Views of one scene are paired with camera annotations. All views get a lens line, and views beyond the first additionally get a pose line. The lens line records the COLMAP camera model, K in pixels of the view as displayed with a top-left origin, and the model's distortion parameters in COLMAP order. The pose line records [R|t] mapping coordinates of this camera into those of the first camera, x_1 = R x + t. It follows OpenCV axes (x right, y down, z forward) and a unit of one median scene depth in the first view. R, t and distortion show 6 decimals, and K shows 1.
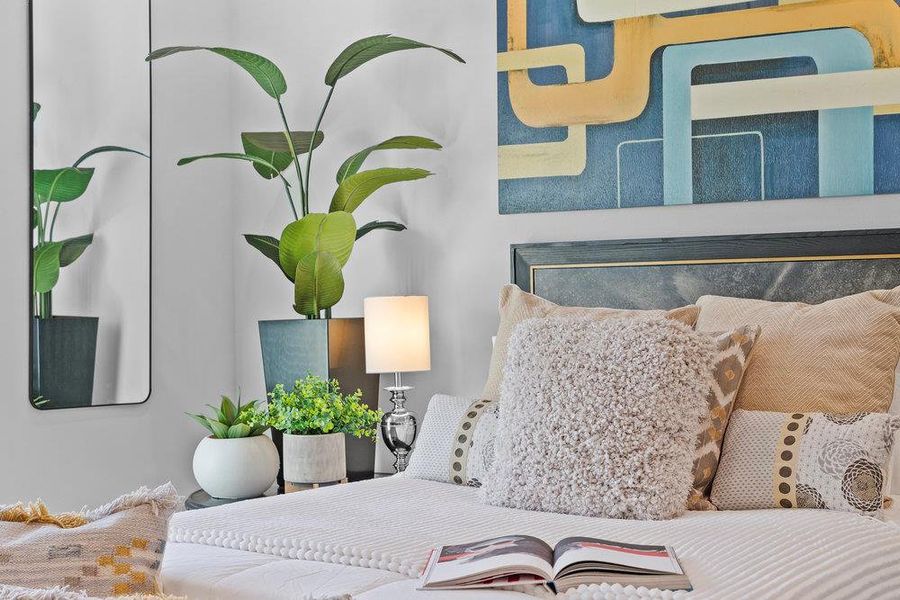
lens RADIAL K [[1408.0, 0, 451.7], [0, 1408.0, 317.6], [0, 0, 1]] dist [0.018547, -0.023895]
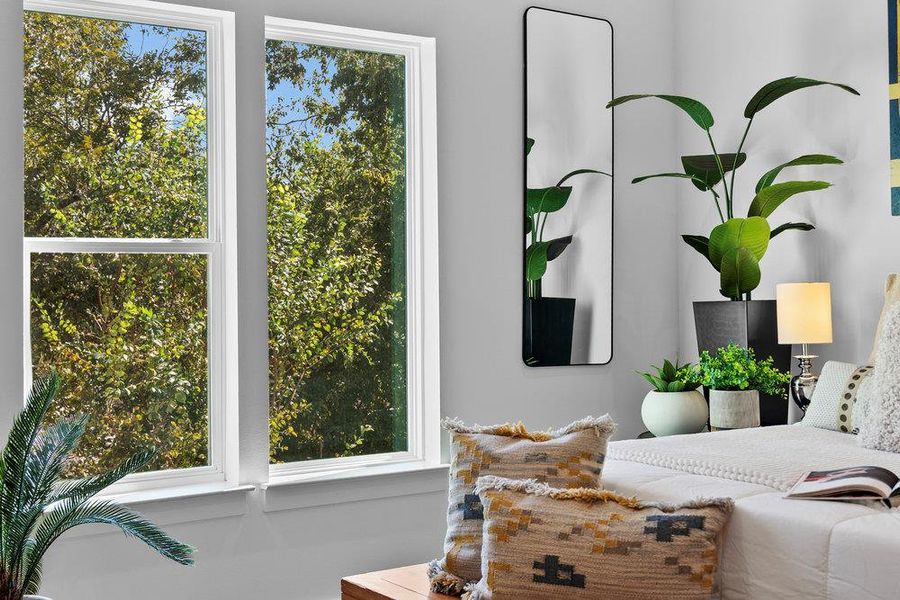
lens RADIAL K [[1200.8, 0, 448.7], [0, 1200.8, 260.8], [0, 0, 1]] dist [0.027883, 0.021568]
pose [[0.934063, -0.006662, -0.357046, 0.048808], [-0.005203, 0.999466, -0.032259, 0.001334], [0.357070, 0.031990, 0.933529, -0.112967]]
